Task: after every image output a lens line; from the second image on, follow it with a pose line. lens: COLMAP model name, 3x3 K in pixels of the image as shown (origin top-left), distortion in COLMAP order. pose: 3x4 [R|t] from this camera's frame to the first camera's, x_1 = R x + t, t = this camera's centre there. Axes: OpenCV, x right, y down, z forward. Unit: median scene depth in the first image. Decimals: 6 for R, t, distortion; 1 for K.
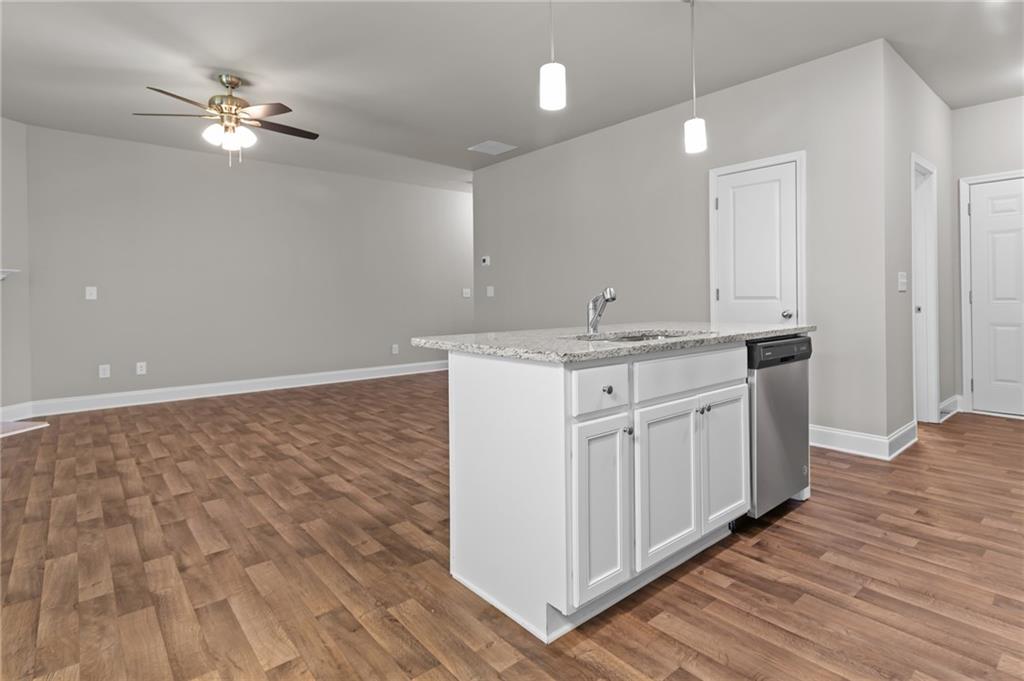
lens RADIAL K [[516.6, 0, 512.9], [0, 516.6, 287.6], [0, 0, 1]] dist [0.013212, -0.001674]
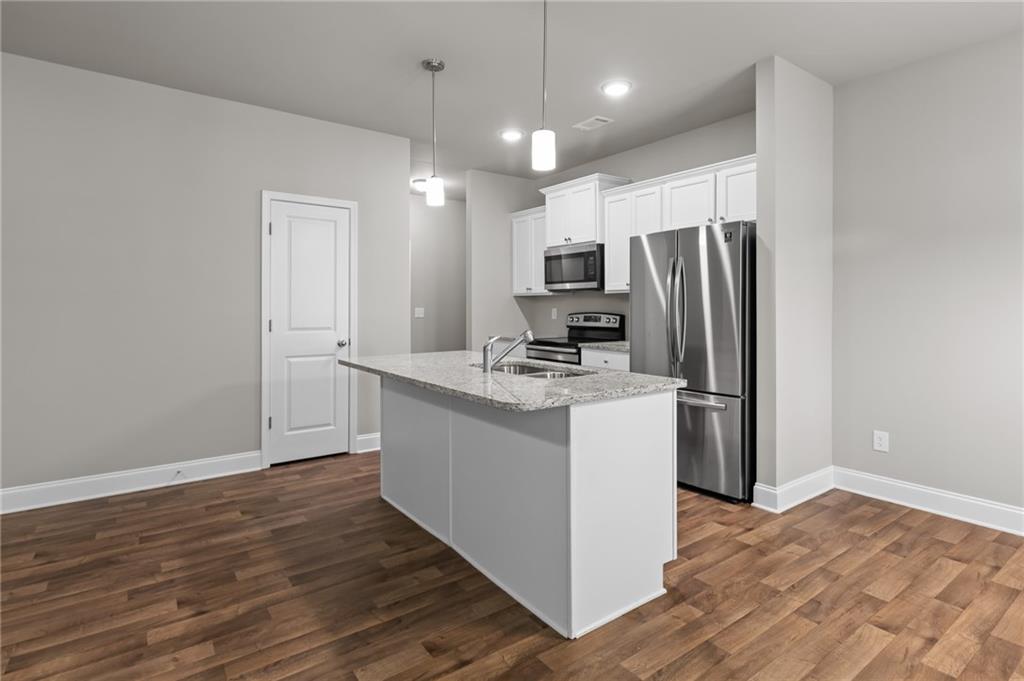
lens RADIAL K [[516.6, 0, 511.7], [0, 516.6, 305.0], [0, 0, 1]] dist [0.013212, -0.001674]
pose [[0.068787, 0.023098, 0.997364, -0.651634], [-0.024244, 0.999475, -0.021475, -0.019112], [-0.997337, -0.022703, 0.069311, 0.652755]]
